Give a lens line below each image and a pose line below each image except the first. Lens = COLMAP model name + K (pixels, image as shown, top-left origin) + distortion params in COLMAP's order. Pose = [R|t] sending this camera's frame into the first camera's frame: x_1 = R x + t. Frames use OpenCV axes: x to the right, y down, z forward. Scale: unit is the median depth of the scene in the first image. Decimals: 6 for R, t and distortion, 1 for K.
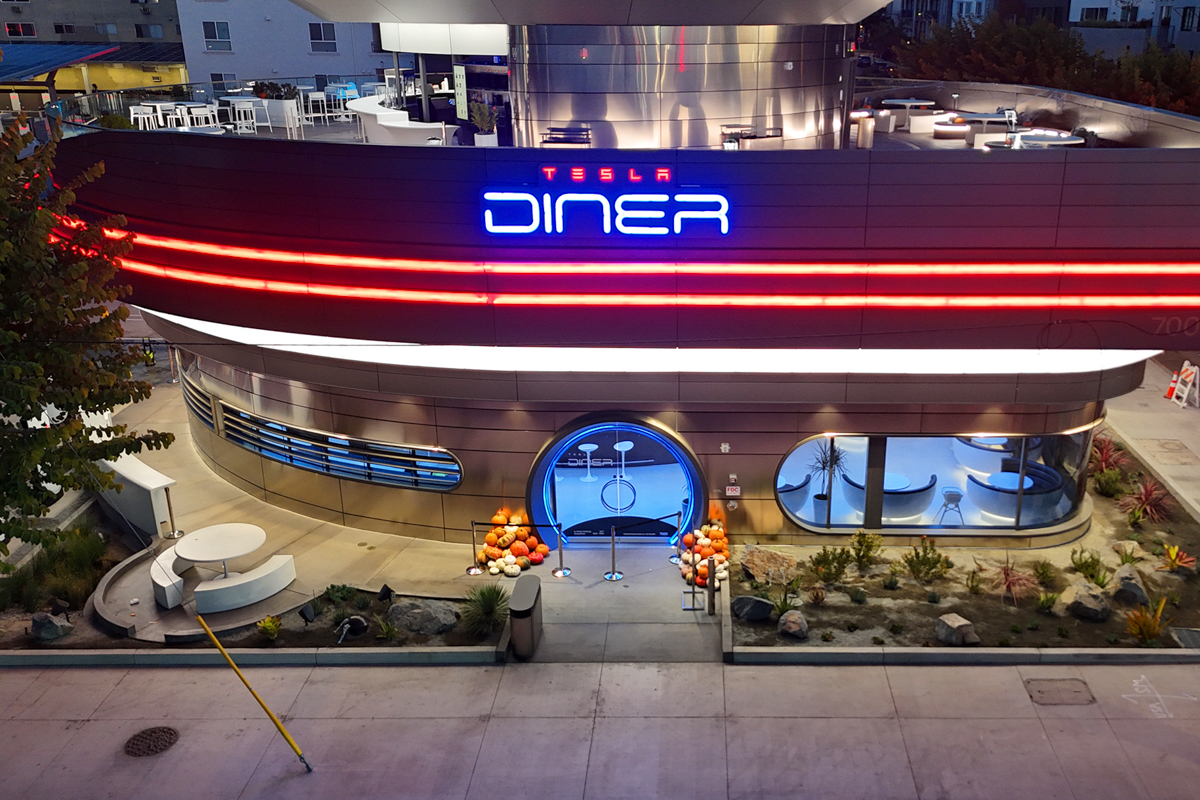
lens RADIAL K [[1136.6, 0, 648.3], [0, 1136.6, 432.9], [0, 0, 1]] dist [0.105326, -0.092847]
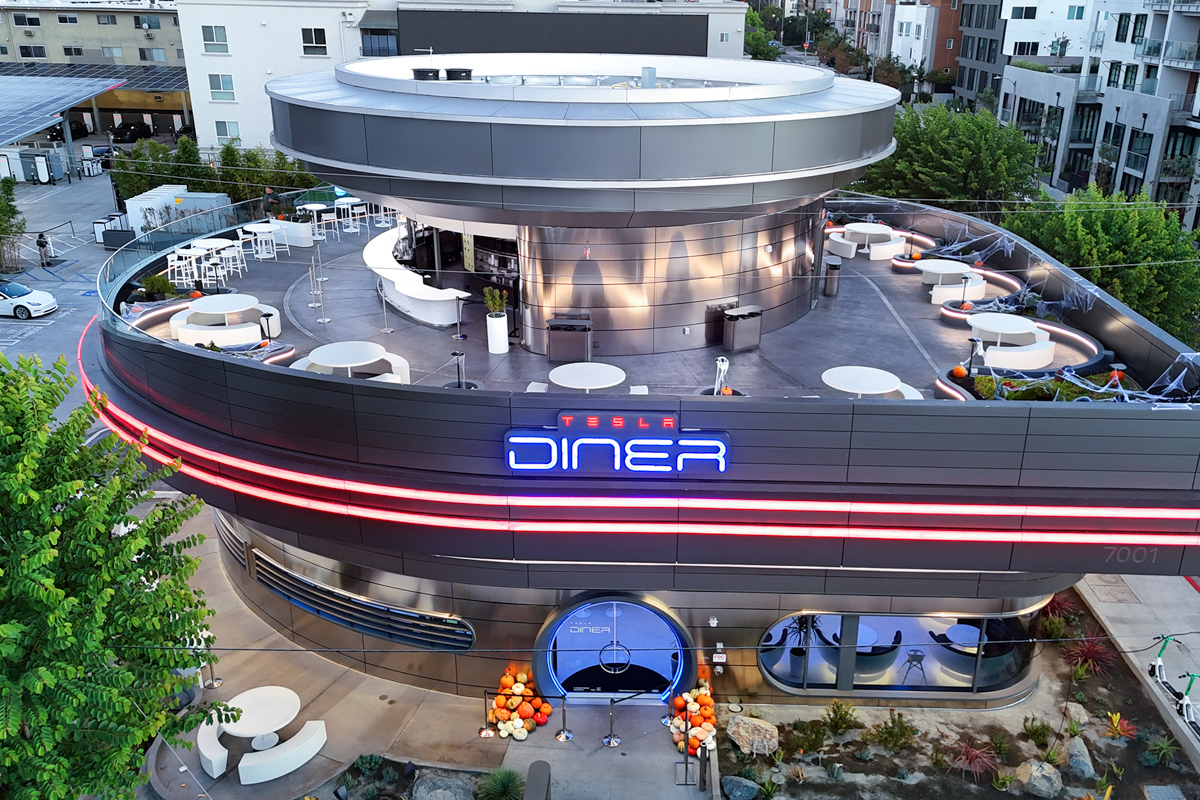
lens RADIAL K [[1058.6, 0, 600.0], [0, 1058.6, 400.0], [0, 0, 1]] dist [0.056956, 0.002258]
pose [[0.999938, 0.011113, 0.001047, -0.045603], [-0.011133, 0.999697, 0.021939, -0.222588], [-0.000803, -0.021949, 0.999759, -0.026723]]
